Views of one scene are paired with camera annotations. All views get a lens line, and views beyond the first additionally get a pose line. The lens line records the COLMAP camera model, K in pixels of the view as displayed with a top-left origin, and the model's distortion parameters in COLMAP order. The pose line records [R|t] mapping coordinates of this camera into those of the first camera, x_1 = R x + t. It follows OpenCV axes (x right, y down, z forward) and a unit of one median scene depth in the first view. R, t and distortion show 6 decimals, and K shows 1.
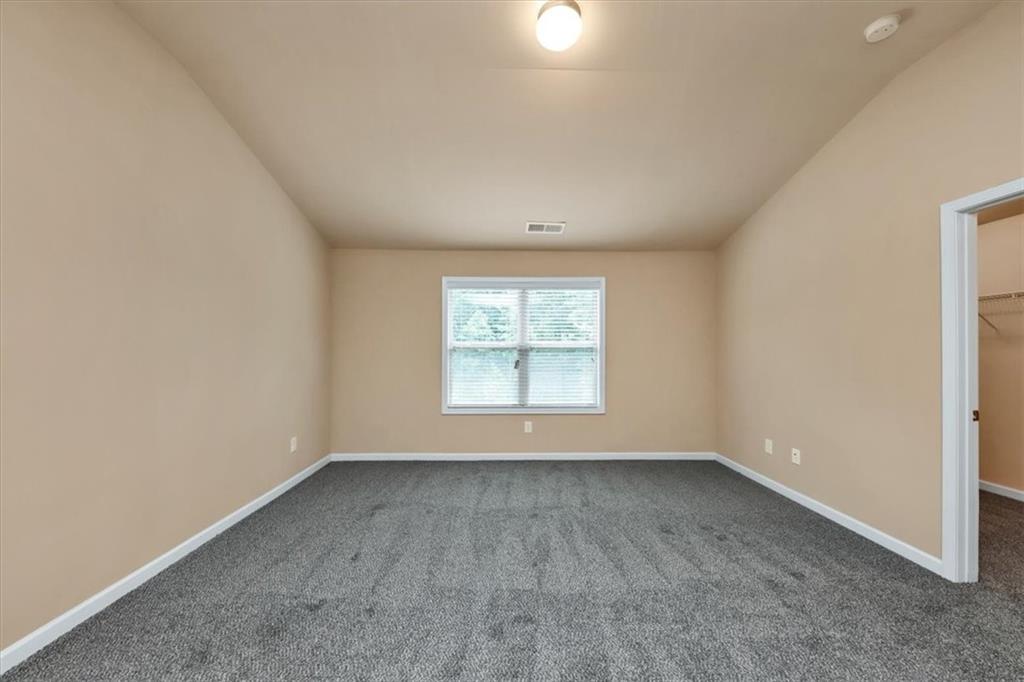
lens RADIAL K [[366.2, 0, 513.0], [0, 366.2, 346.2], [0, 0, 1]] dist [0.020980, -0.010220]
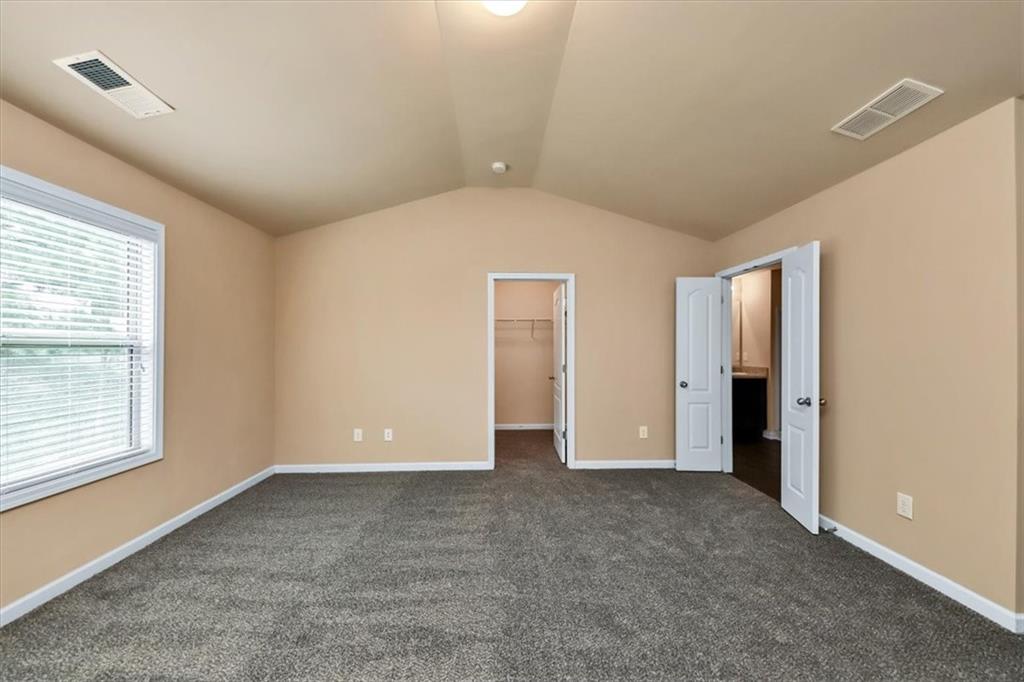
lens RADIAL K [[366.2, 0, 513.0], [0, 366.2, 346.2], [0, 0, 1]] dist [0.020980, -0.010220]
pose [[-0.036524, 0.001452, 0.999332, -0.352761], [-0.016997, 0.999853, -0.002074, -0.003719], [-0.999188, -0.017062, -0.036494, 0.457914]]
